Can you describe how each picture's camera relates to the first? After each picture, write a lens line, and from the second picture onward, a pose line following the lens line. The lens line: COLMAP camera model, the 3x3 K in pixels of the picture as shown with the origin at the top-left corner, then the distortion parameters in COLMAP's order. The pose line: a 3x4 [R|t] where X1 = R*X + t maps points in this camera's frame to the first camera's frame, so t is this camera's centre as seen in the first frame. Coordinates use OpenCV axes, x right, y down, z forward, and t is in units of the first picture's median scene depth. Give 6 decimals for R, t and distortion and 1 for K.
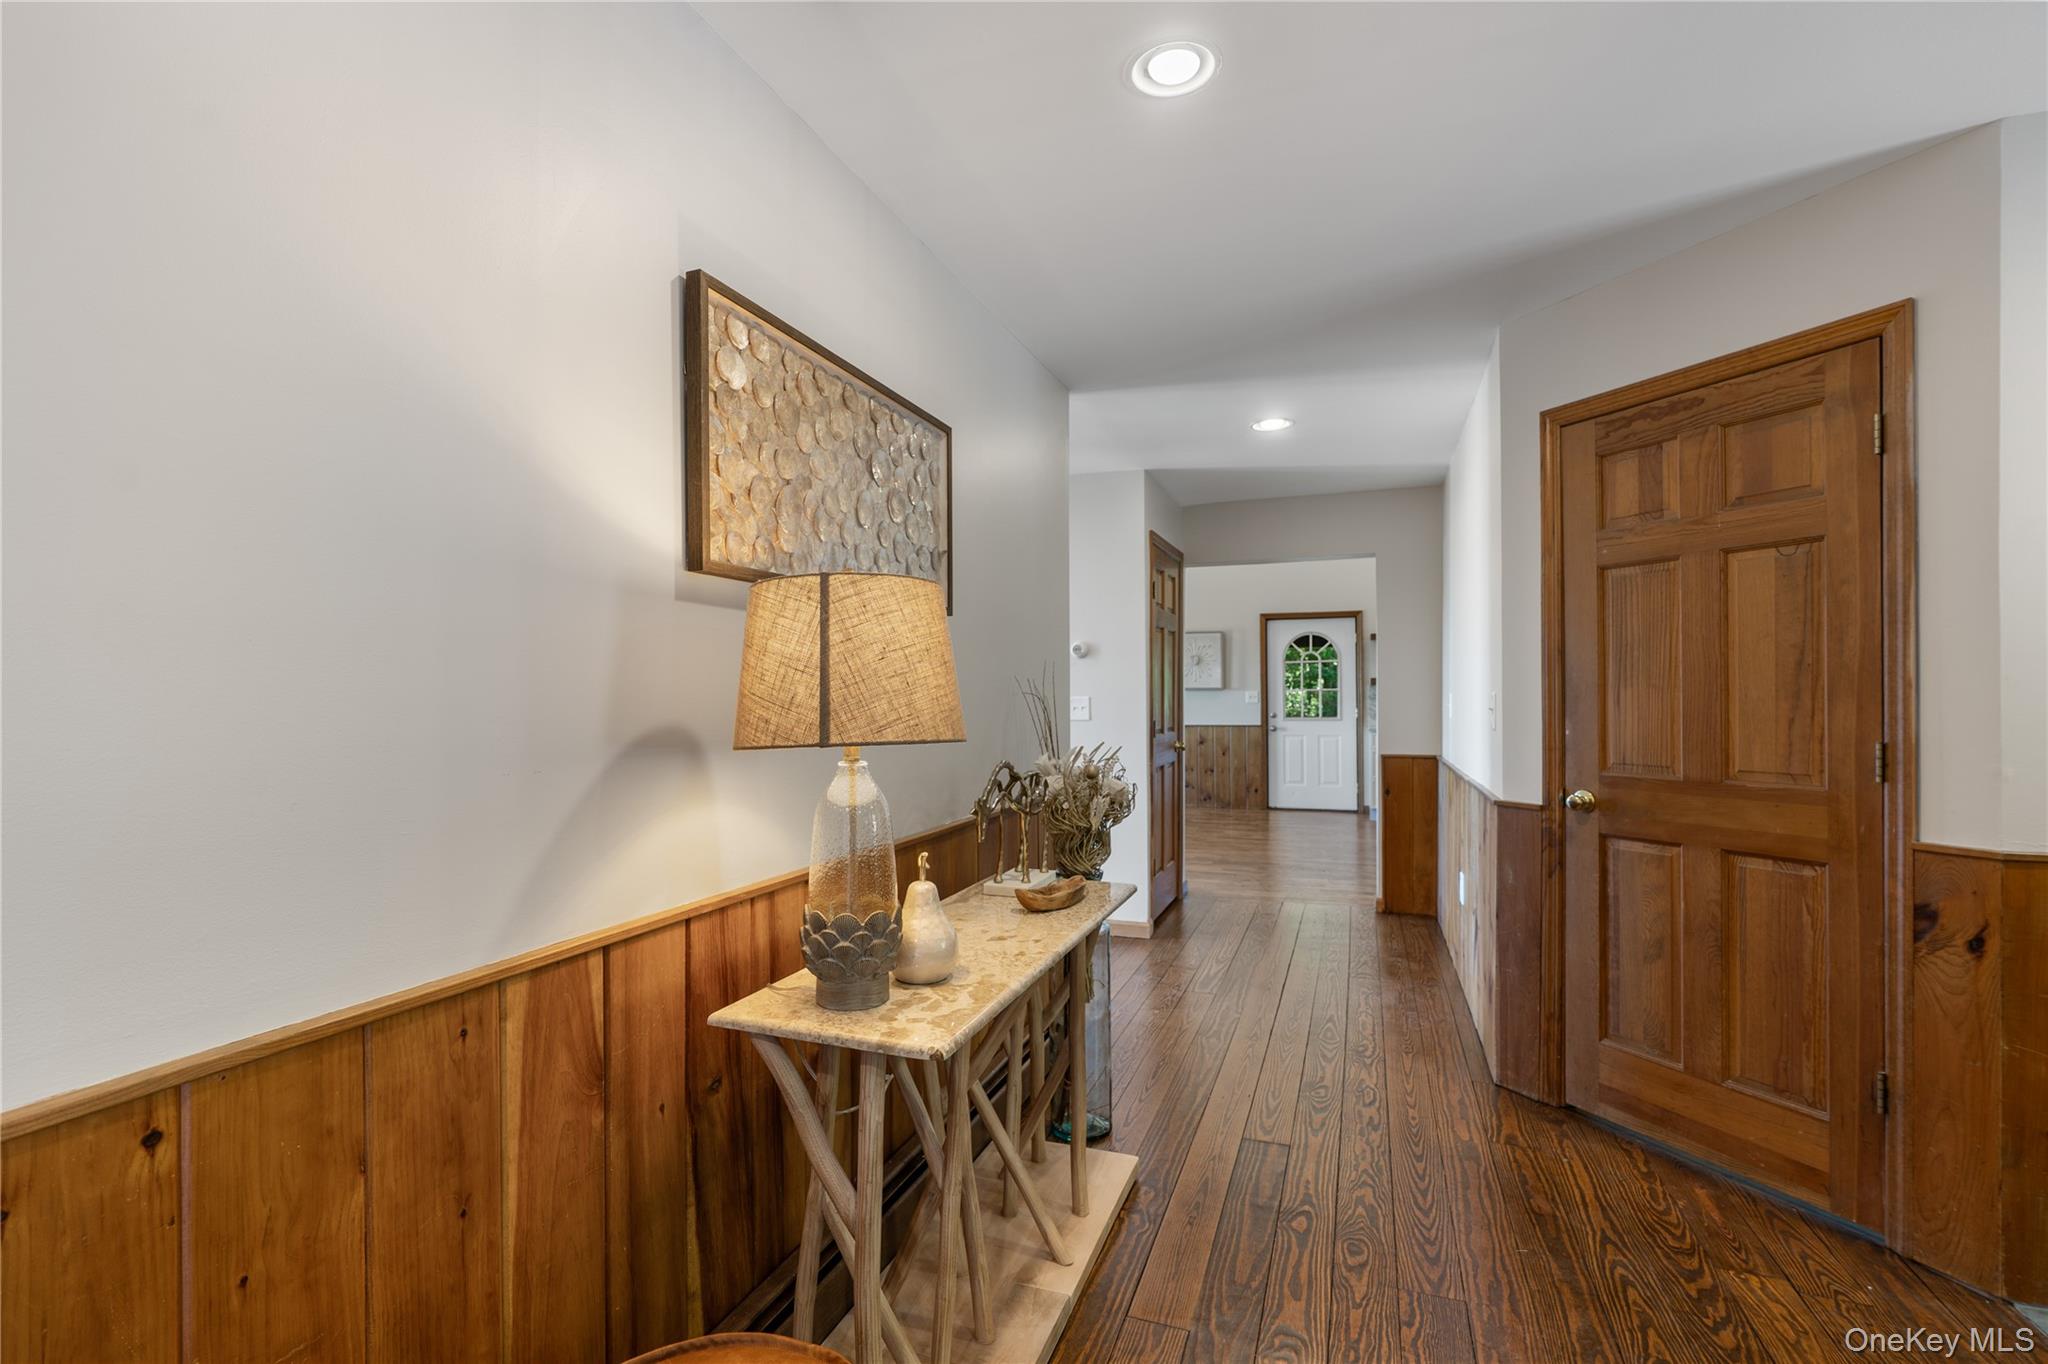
lens RADIAL K [[934.4, 0, 1020.0], [0, 934.4, 688.4], [0, 0, 1]] dist [-0.007630, 0.001537]
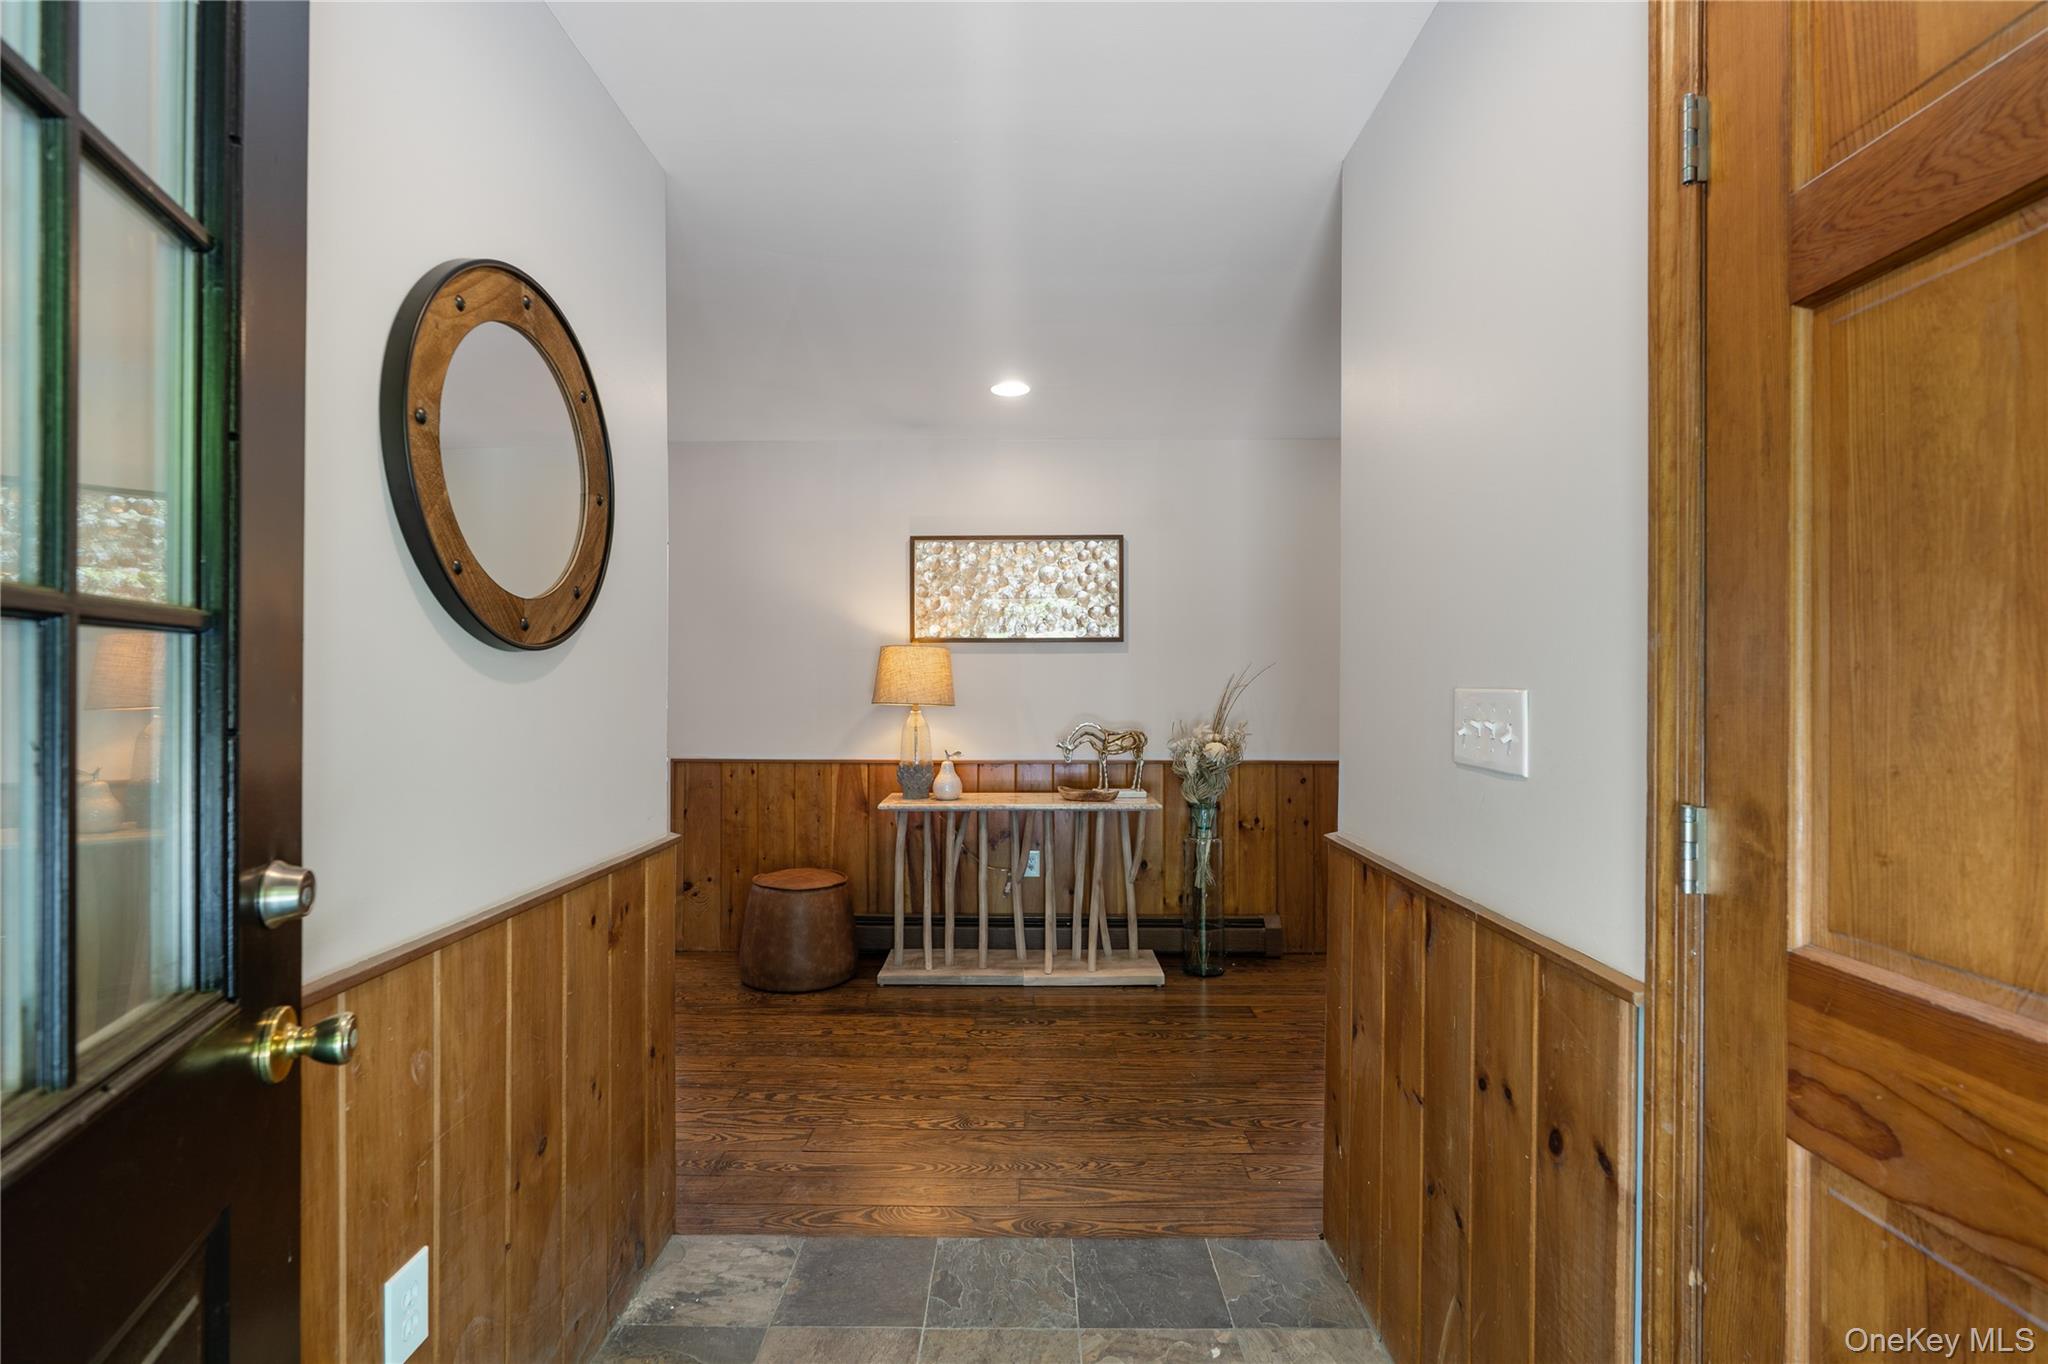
lens RADIAL K [[934.4, 0, 1022.4], [0, 934.4, 683.2], [0, 0, 1]] dist [-0.007630, 0.001537]
pose [[0.358757, 0.006674, -0.933407, 2.394238], [-0.005495, 0.999972, 0.005038, -0.015757], [0.933415, 0.003322, 0.358784, 0.301576]]
